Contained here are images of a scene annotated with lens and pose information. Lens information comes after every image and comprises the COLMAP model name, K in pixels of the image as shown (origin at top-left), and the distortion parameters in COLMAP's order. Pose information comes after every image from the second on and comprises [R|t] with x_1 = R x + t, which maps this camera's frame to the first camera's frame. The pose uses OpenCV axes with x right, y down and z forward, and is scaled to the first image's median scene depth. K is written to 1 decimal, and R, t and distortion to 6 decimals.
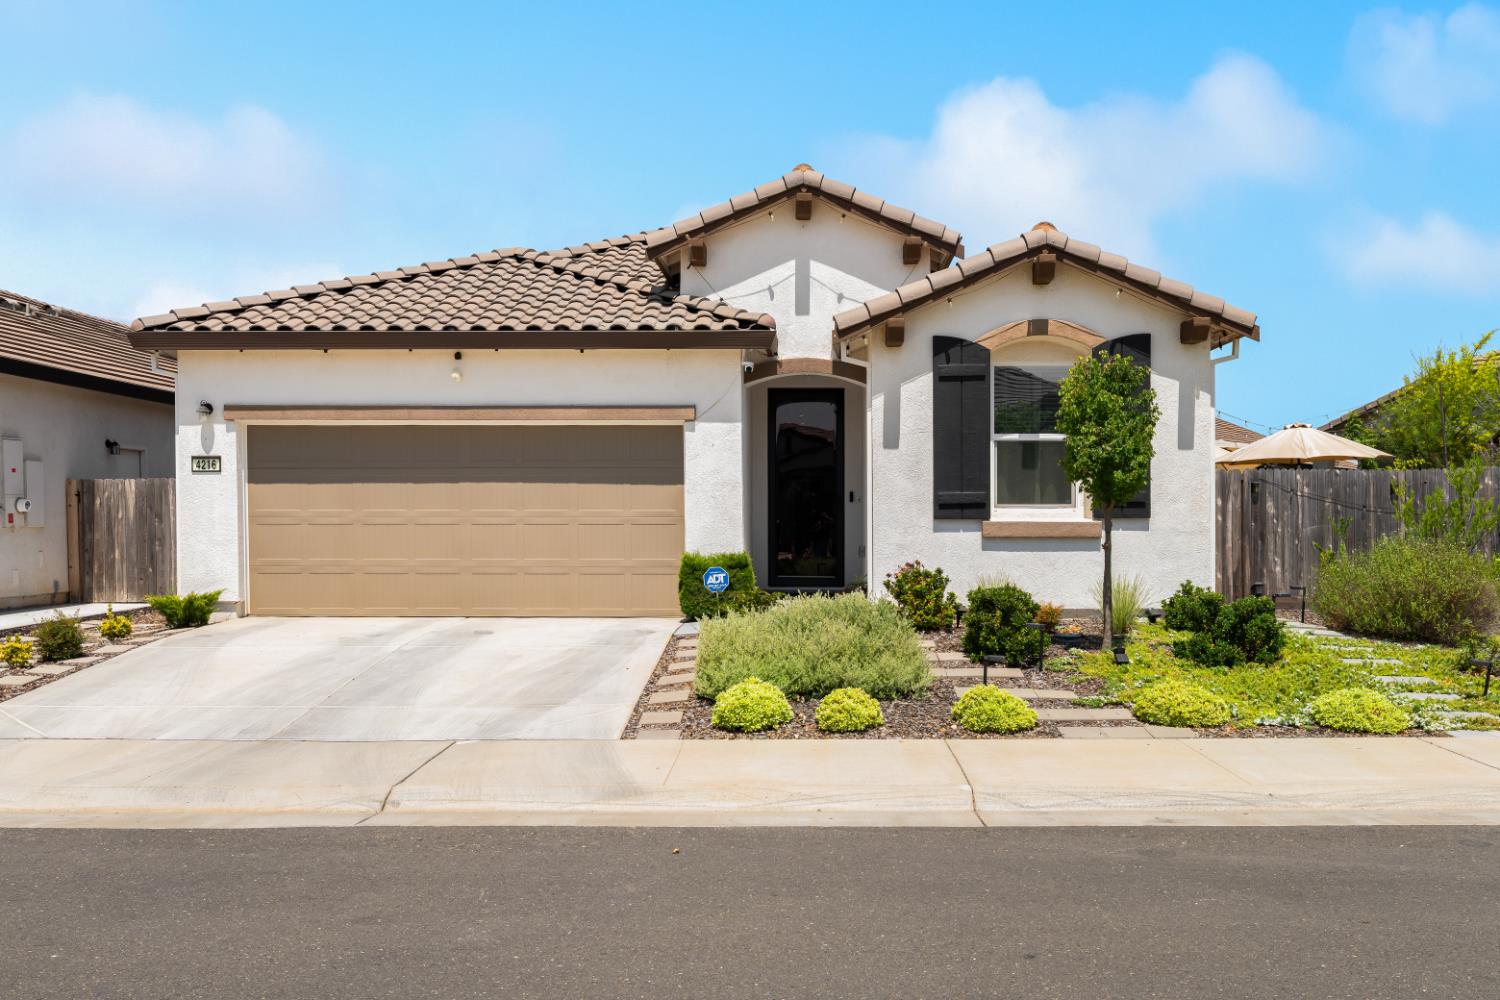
lens RADIAL K [[1364.5, 0, 746.7], [0, 1364.5, 504.0], [0, 0, 1]] dist [-0.005932, 0.000000]
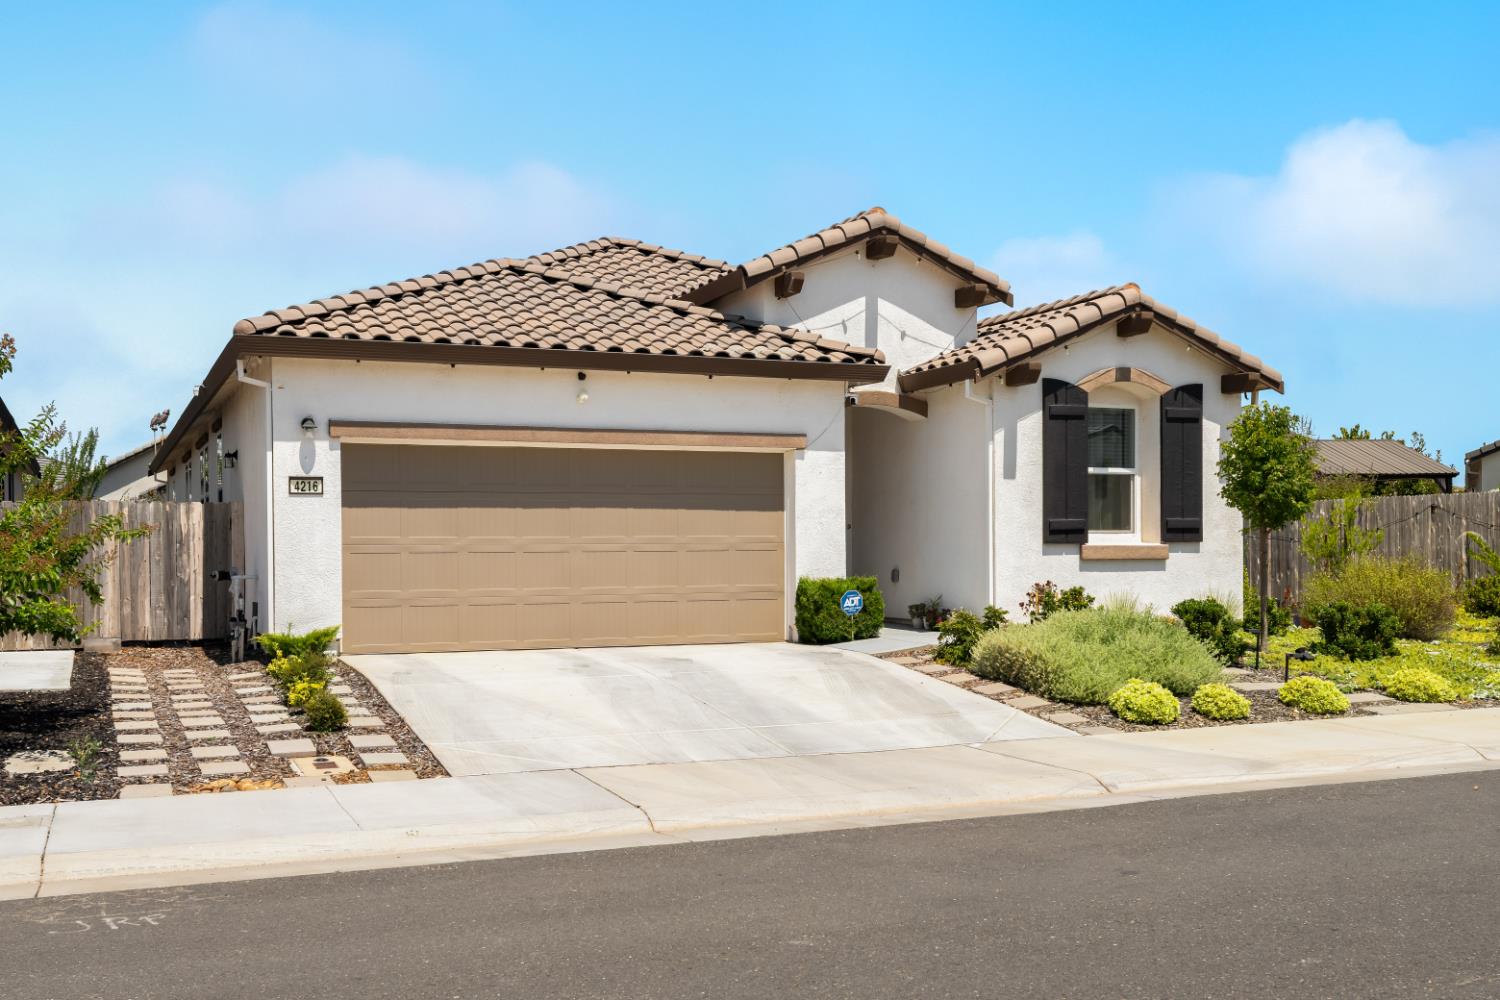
lens RADIAL K [[1515.7, 0, 752.2], [0, 1515.7, 502.0], [0, 0, 1]] dist [-0.011523, 0.000000]
pose [[0.915611, 0.007355, 0.401999, -0.531099], [0.001416, 0.999767, -0.021517, 0.003289], [-0.402064, 0.020270, 0.915387, -0.026796]]
